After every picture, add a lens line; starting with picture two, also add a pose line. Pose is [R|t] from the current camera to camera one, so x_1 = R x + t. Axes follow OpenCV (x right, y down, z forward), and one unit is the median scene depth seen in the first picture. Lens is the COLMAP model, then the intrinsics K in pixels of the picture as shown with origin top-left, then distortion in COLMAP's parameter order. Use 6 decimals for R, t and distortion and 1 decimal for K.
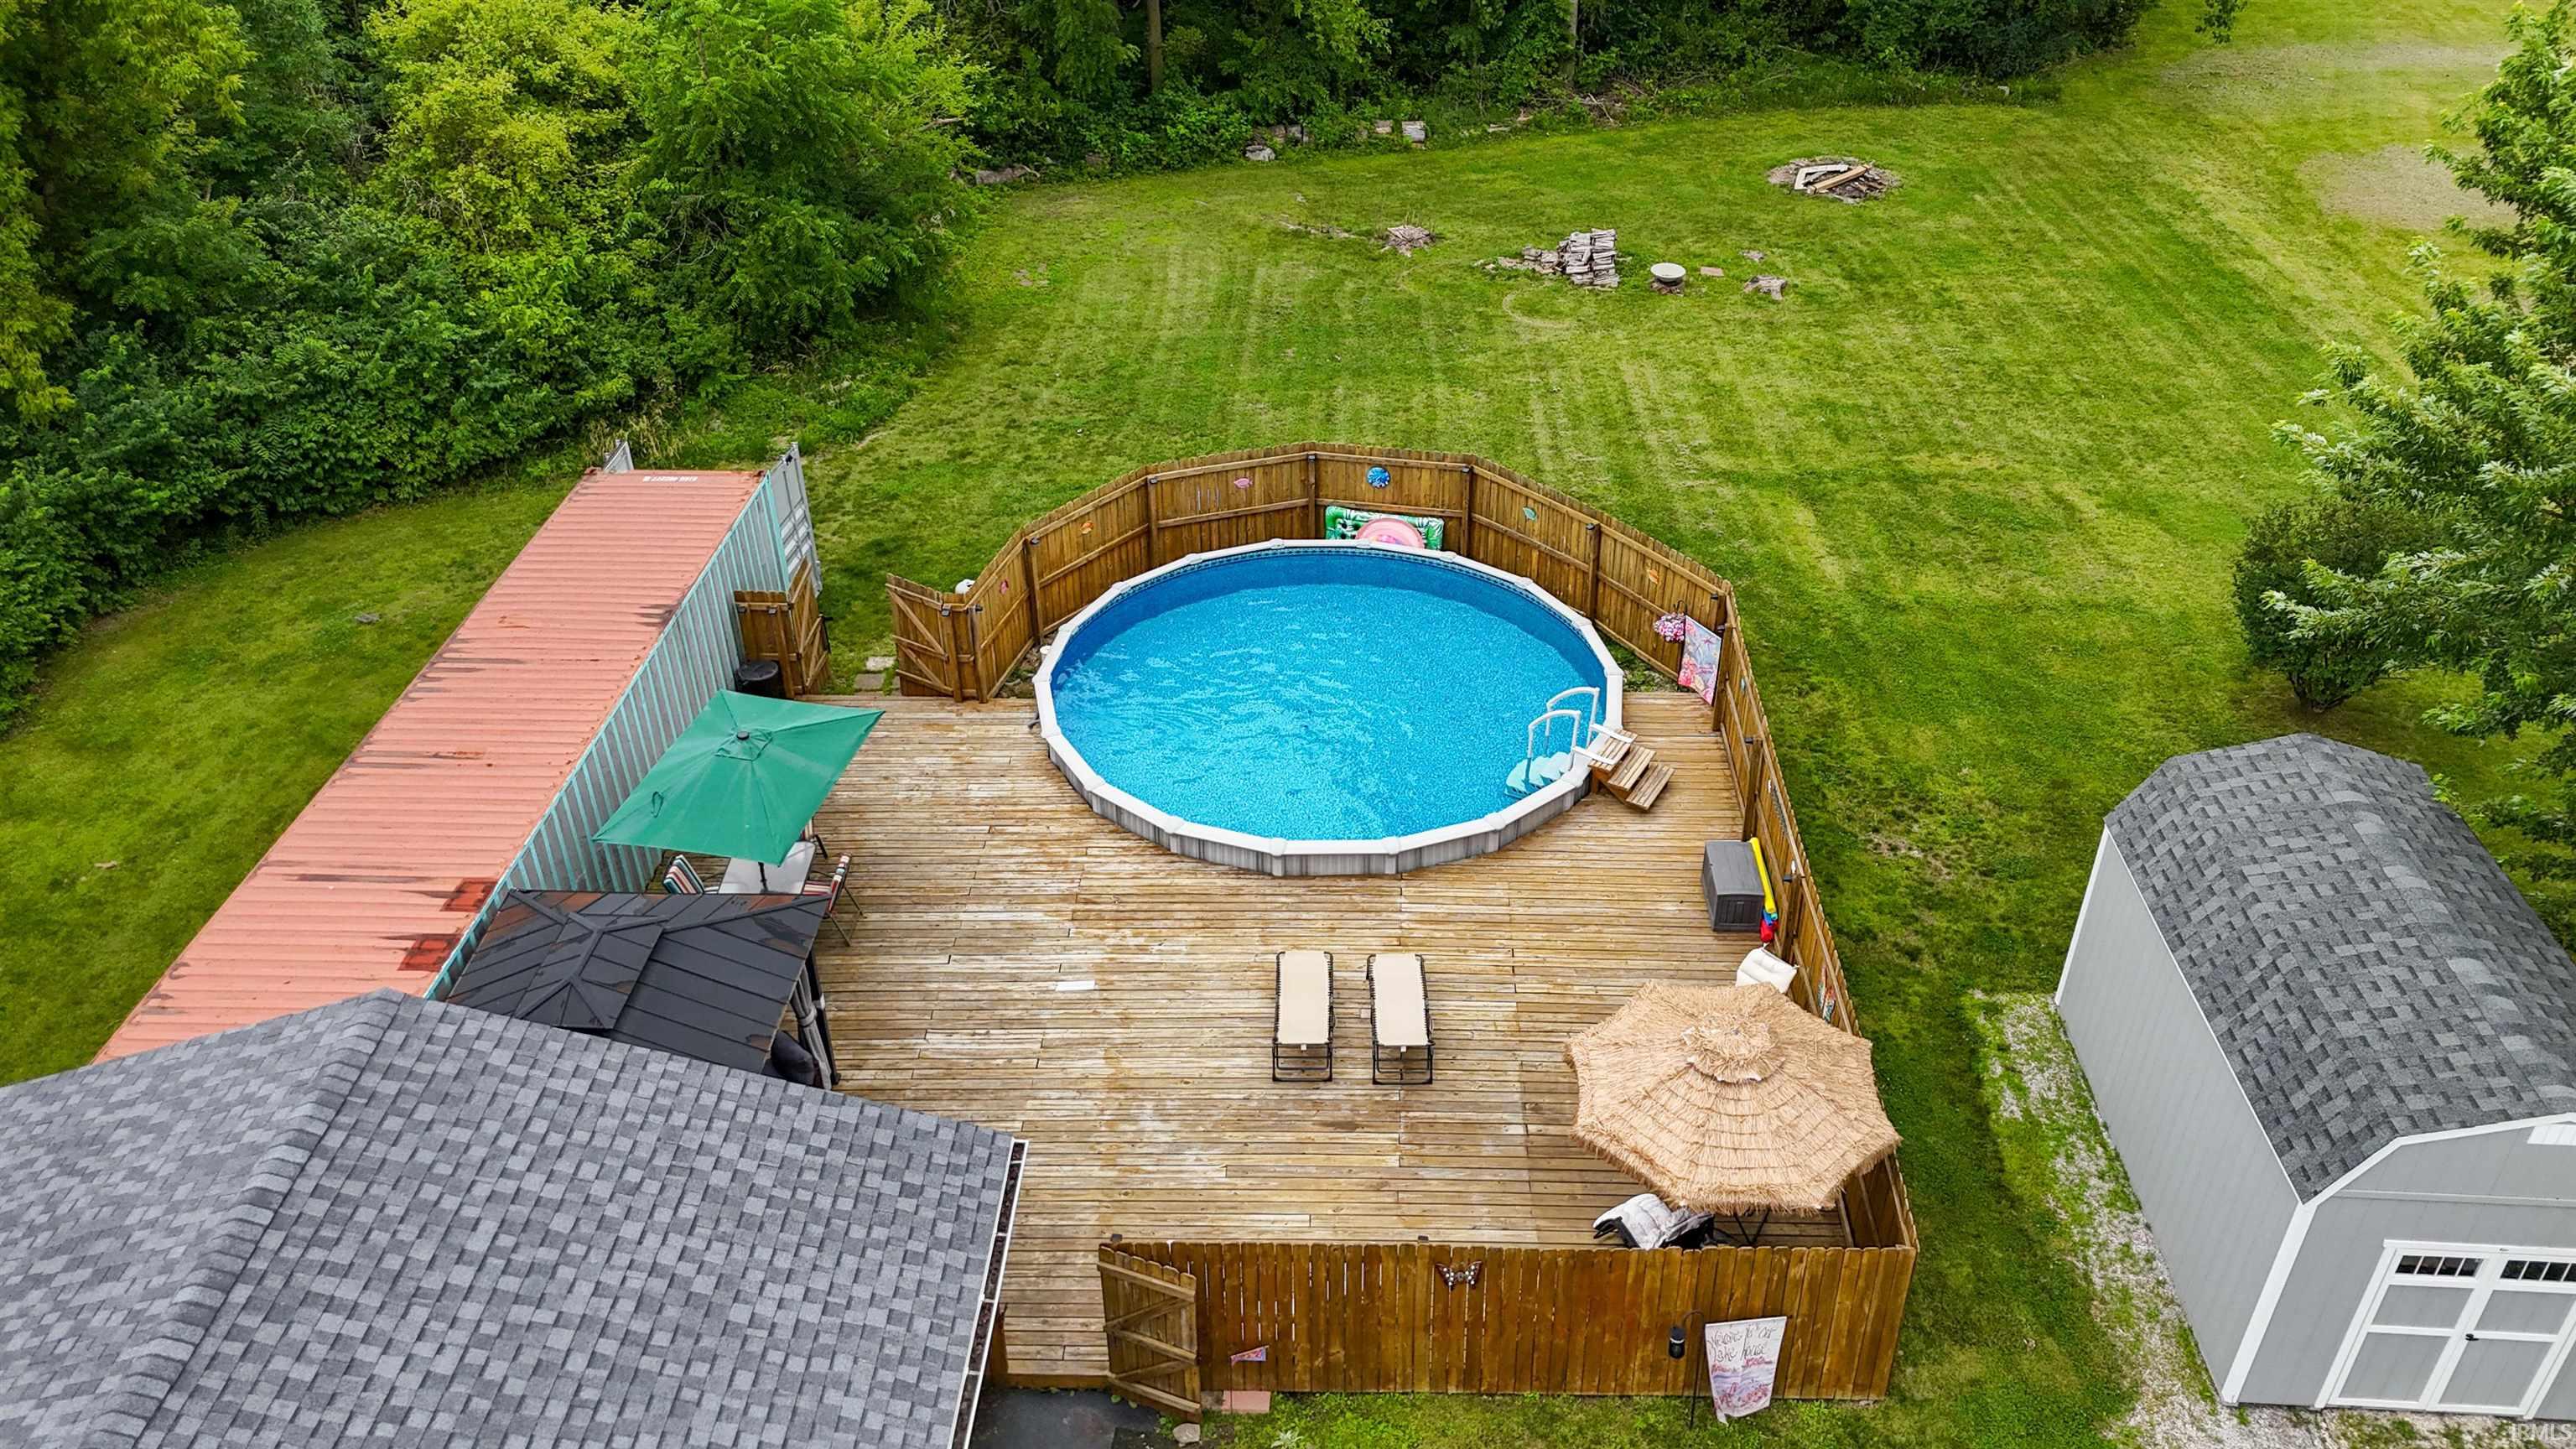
lens RADIAL K [[1889.2, 0, 1297.8], [0, 1889.2, 733.6], [0, 0, 1]] dist [0.055371, -0.025868]
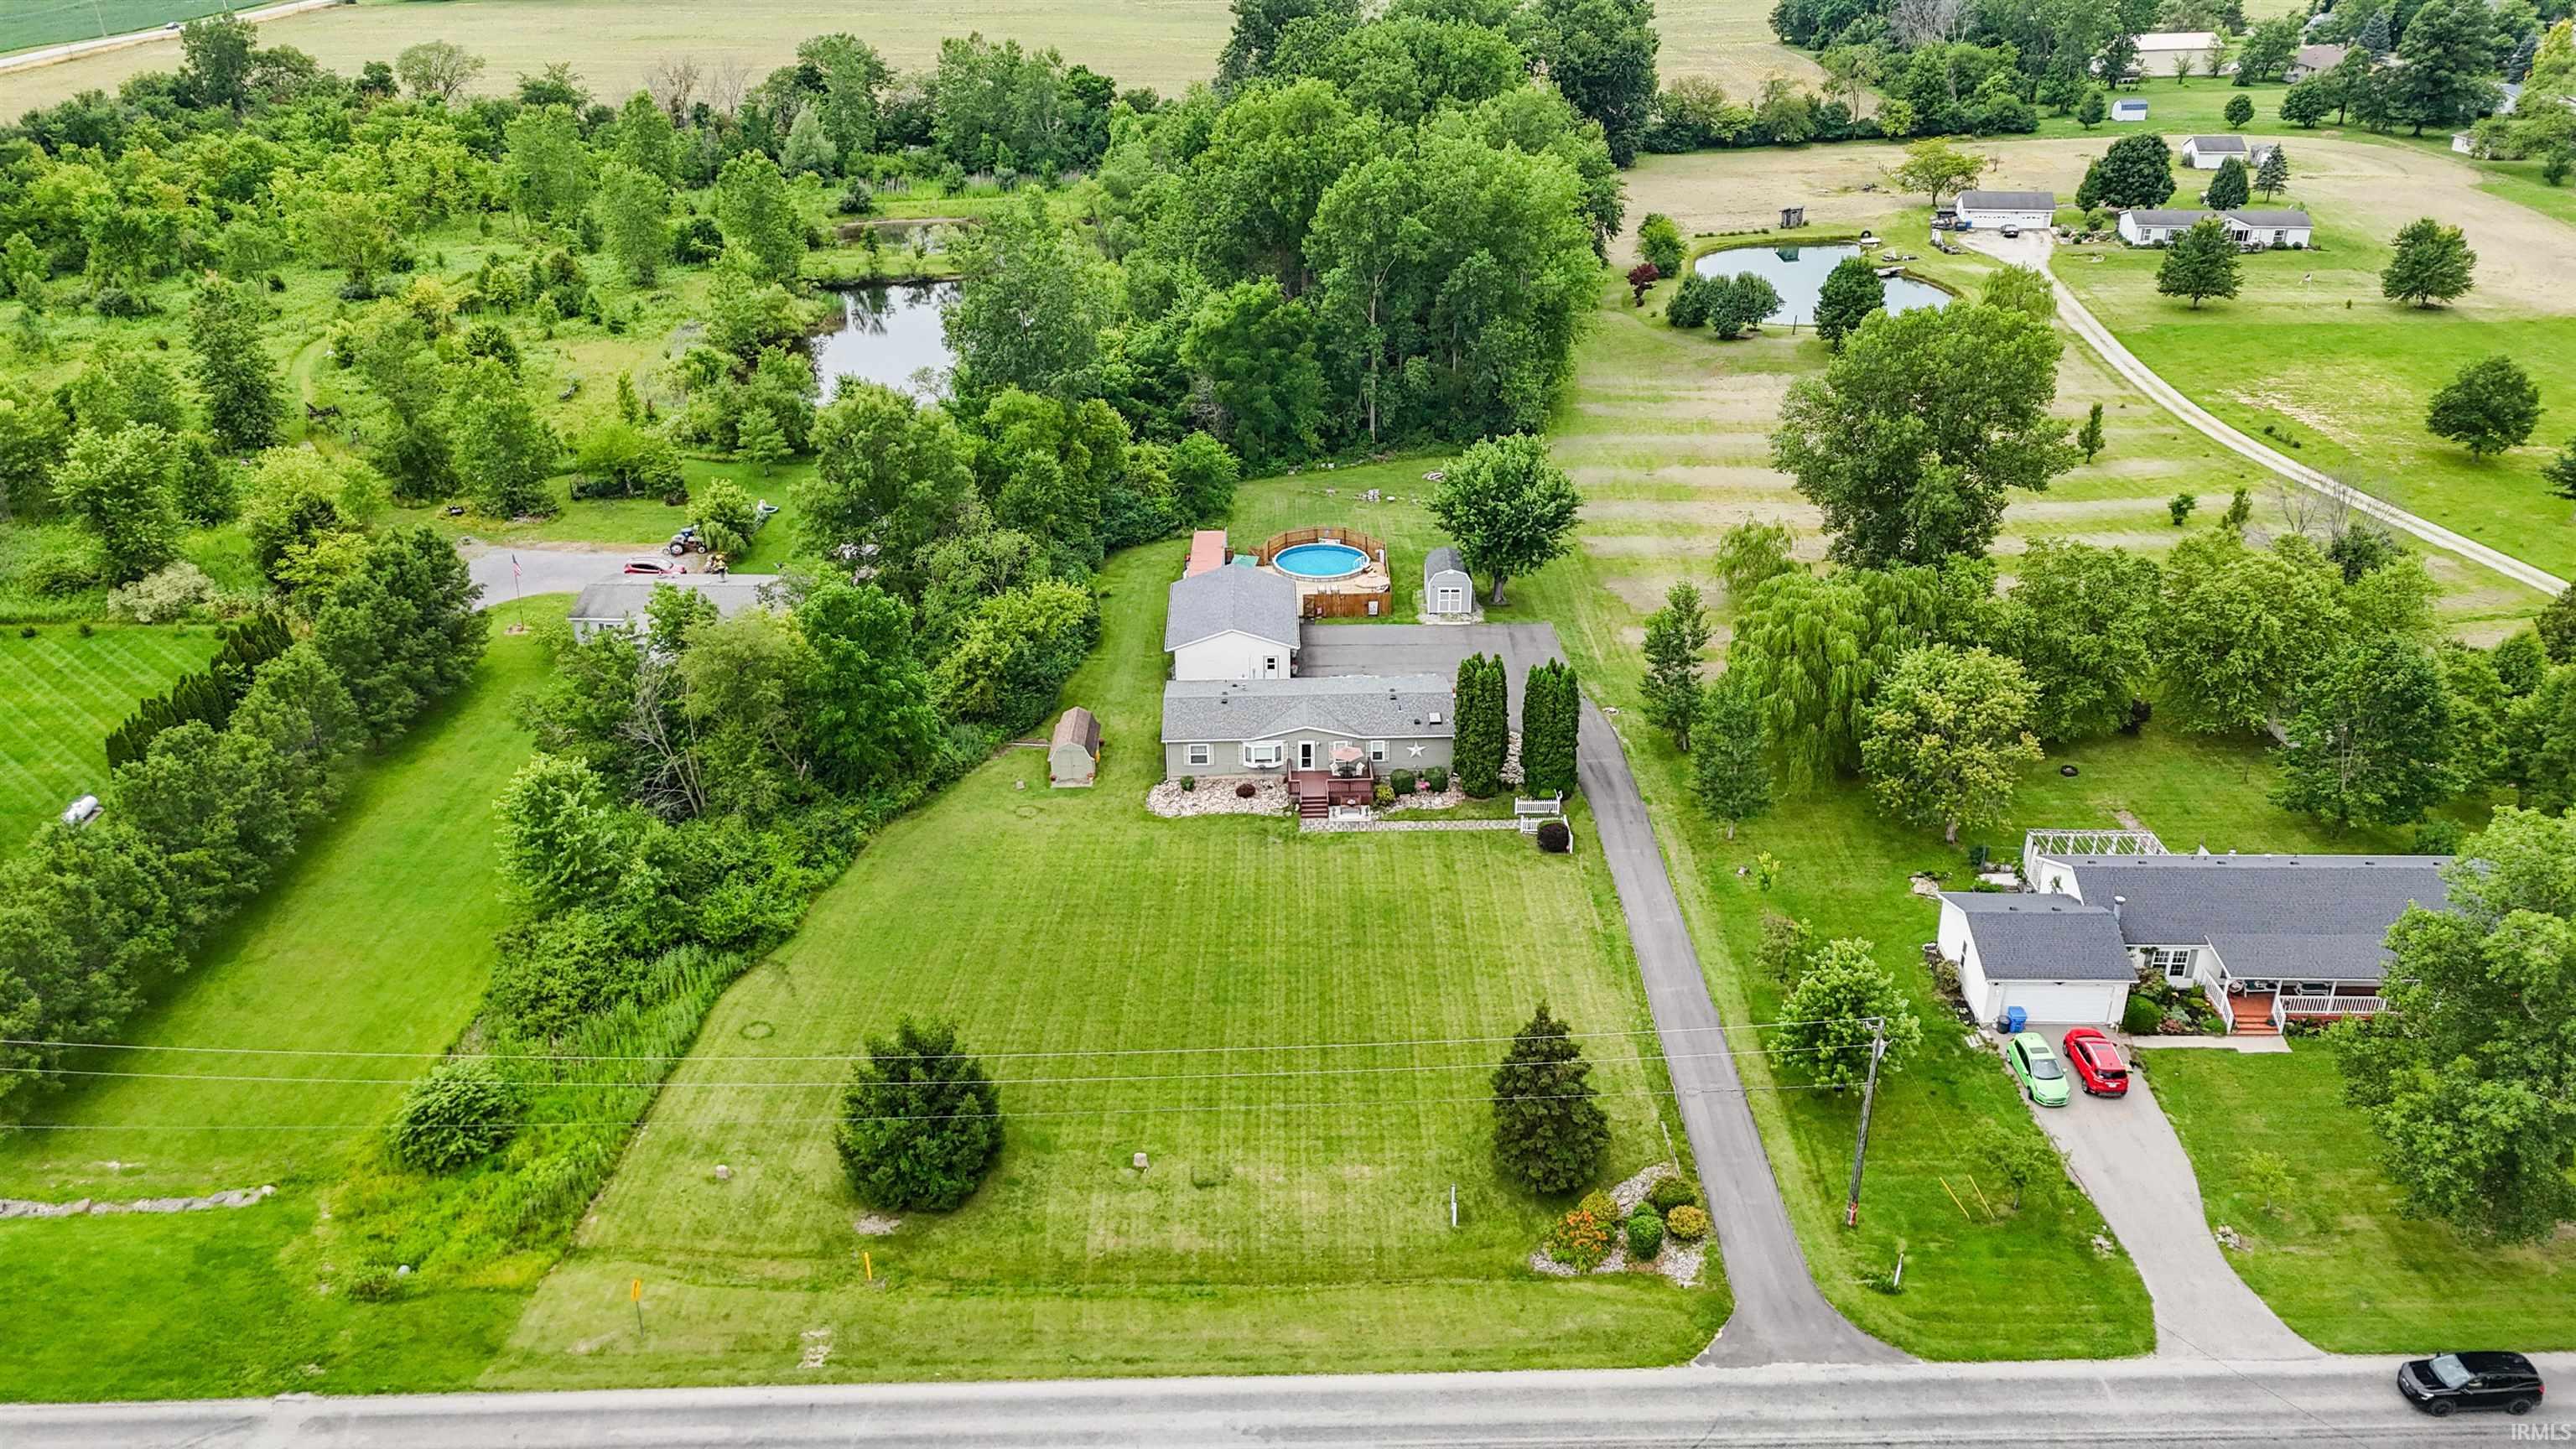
lens RADIAL K [[1889.2, 0, 1287.2], [0, 1889.2, 722.2], [0, 0, 1]] dist [0.055371, -0.025868]
pose [[0.999155, -0.026152, 0.031711, -0.253658], [0.030649, 0.988086, -0.150820, 1.194900], [-0.027388, 0.151665, 0.988052, -4.193548]]
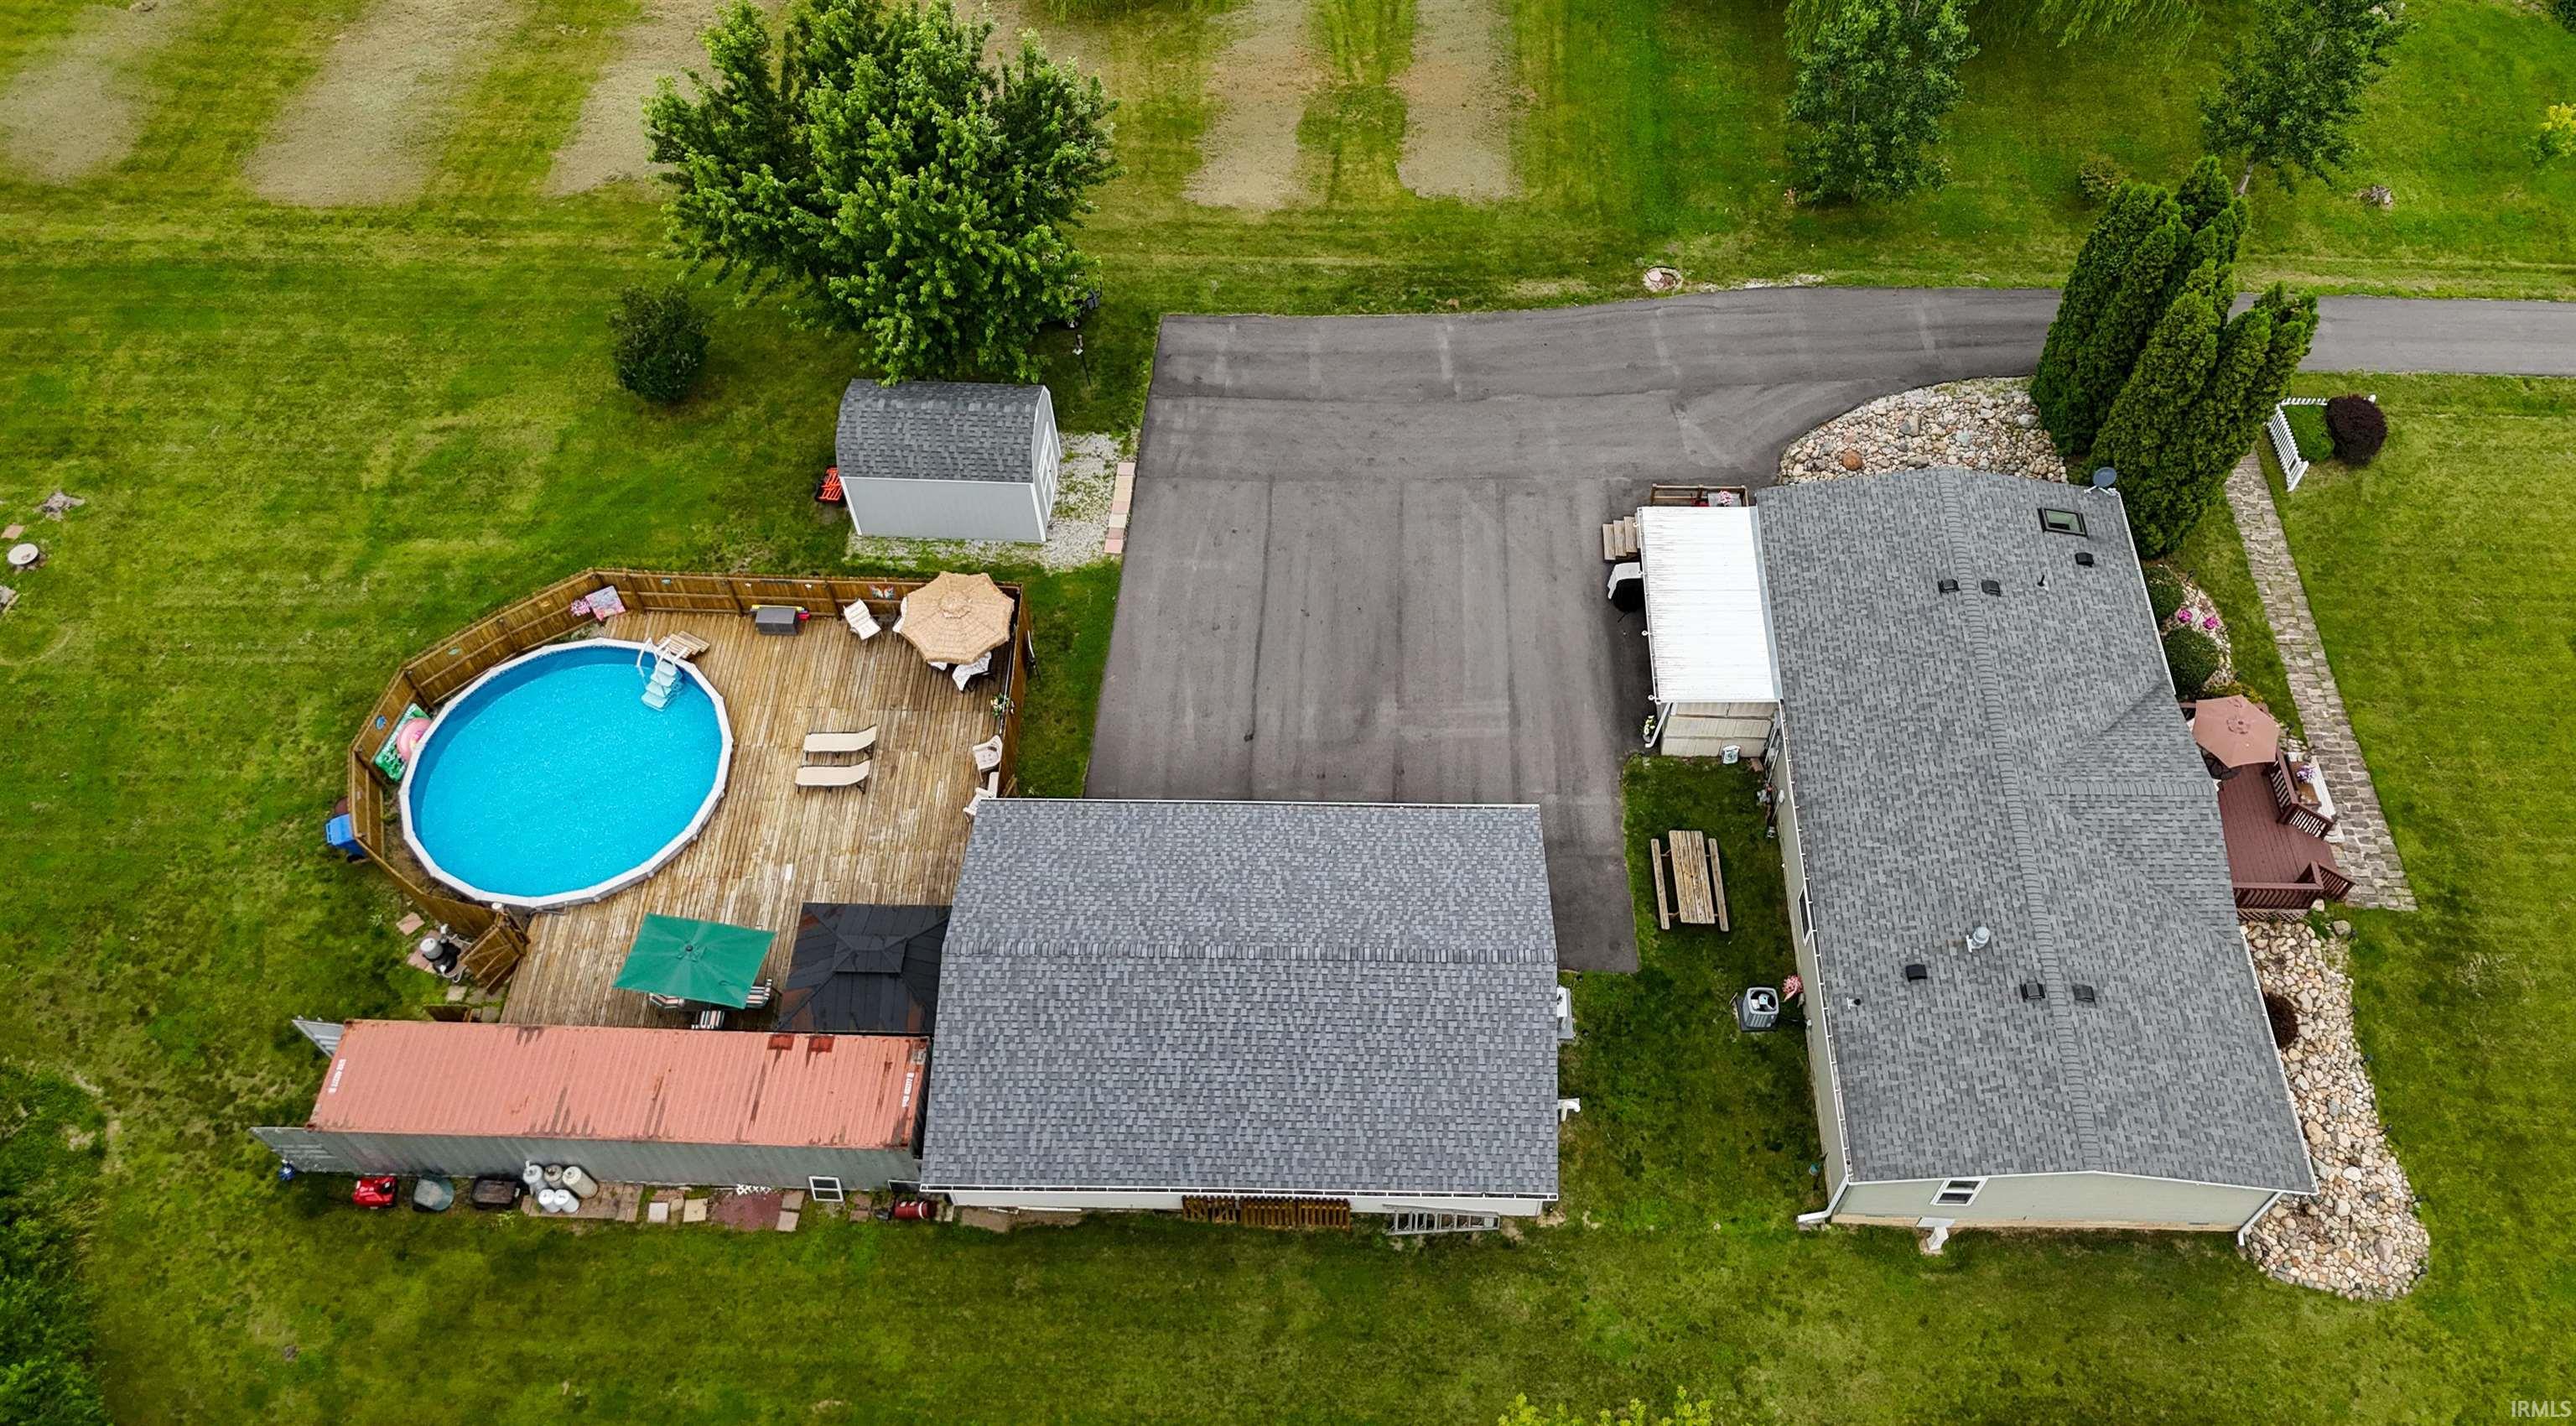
lens RADIAL K [[1989.8, 0, 1309.6], [0, 1989.8, 697.4], [0, 0, 1]] dist [0.041140, -0.007491]
pose [[0.000536, -0.810059, 0.586349, -0.879916], [0.564467, 0.484250, 0.668490, -0.786476], [-0.825455, 0.330616, 0.457511, -0.419098]]
